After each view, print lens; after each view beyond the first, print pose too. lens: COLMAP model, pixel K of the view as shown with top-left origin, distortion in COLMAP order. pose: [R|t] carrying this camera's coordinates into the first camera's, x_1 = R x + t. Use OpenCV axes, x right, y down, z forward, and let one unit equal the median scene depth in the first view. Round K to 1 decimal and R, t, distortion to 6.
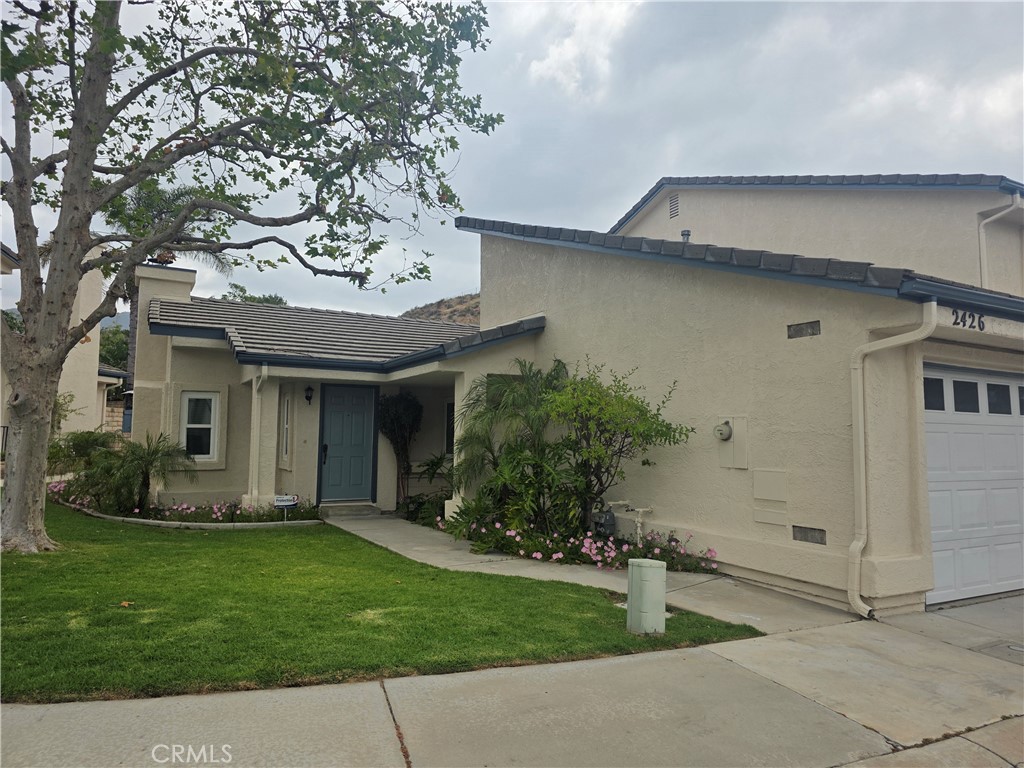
lens RADIAL K [[683.2, 0, 513.0], [0, 683.2, 377.7], [0, 0, 1]] dist [0.067293, -0.060630]
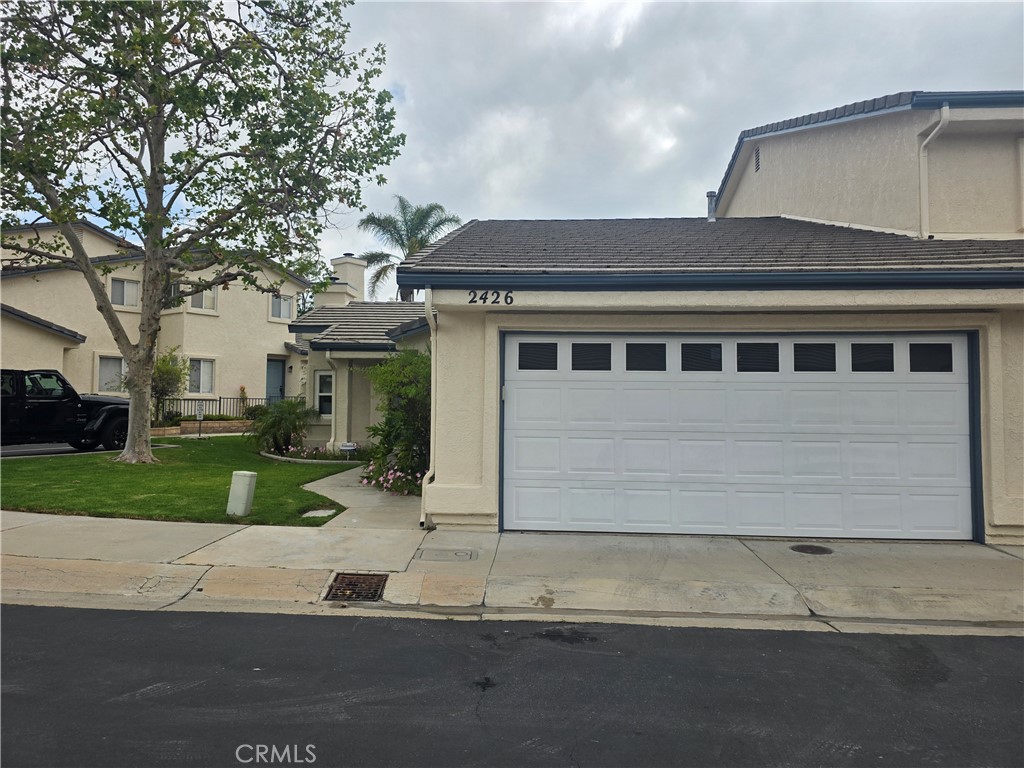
lens RADIAL K [[683.2, 0, 513.0], [0, 683.2, 377.7], [0, 0, 1]] dist [0.067293, -0.060630]
pose [[0.854027, -0.025748, -0.519591, 0.672658], [0.048430, 0.998372, 0.030129, 0.012789], [0.517970, -0.050895, 0.853883, -0.011225]]
